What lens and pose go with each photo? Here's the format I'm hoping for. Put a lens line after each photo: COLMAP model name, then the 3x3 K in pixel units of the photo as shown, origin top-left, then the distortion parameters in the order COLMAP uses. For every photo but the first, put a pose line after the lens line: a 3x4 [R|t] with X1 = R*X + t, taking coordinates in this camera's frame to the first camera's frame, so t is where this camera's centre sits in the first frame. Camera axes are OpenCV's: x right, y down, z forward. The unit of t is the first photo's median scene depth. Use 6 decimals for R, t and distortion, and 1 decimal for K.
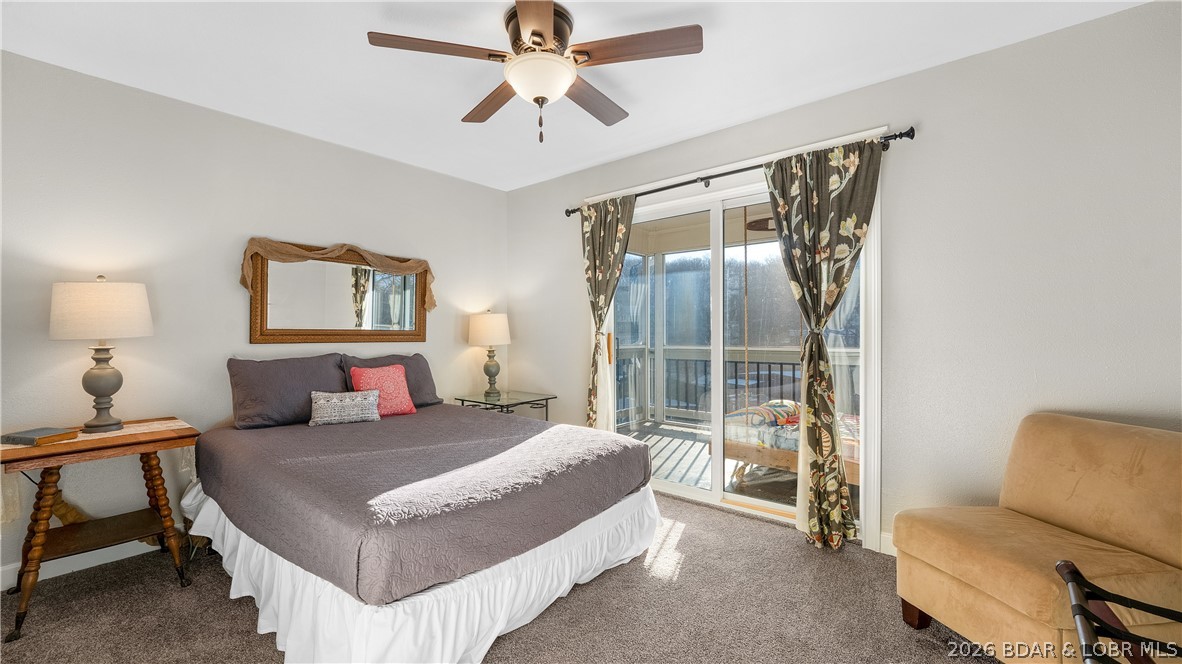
lens RADIAL K [[451.1, 0, 591.0], [0, 451.1, 332.0], [0, 0, 1]] dist [0.000577, 0.000031]
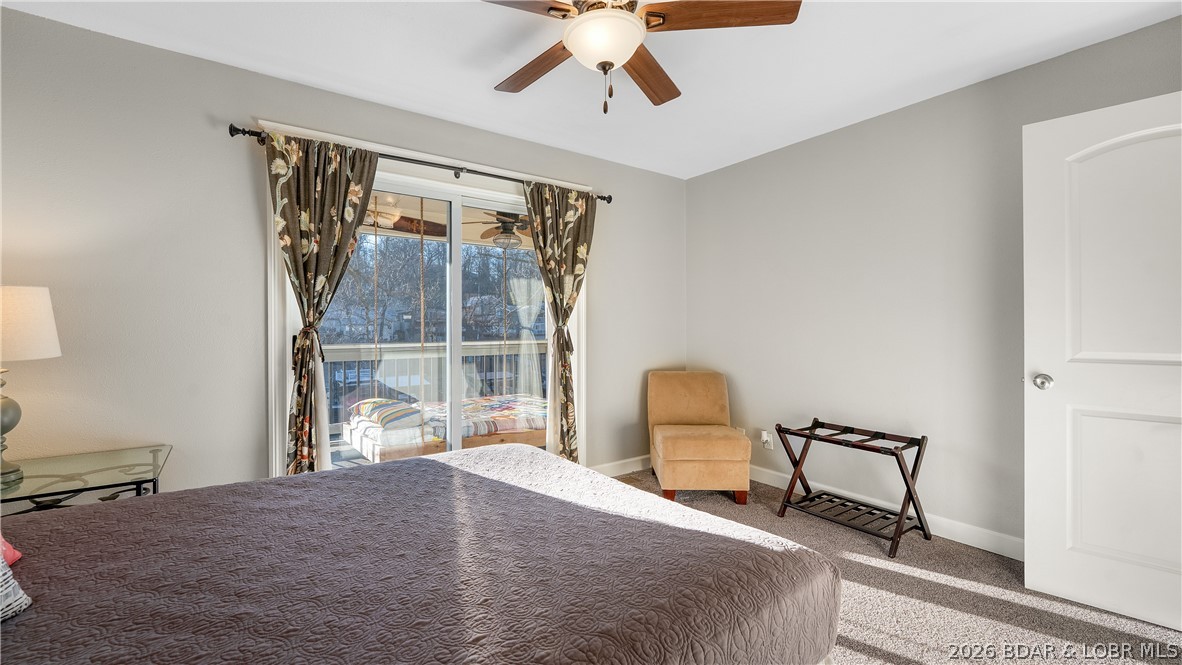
lens RADIAL K [[433.0, 0, 591.0], [0, 433.0, 332.5], [0, 0, 1]] dist [-0.000008, 0.000014]
pose [[0.334046, -0.008140, 0.942522, -0.551687], [-0.002576, 0.999951, 0.009549, -0.001323], [-0.942553, -0.005617, 0.334009, 0.444948]]
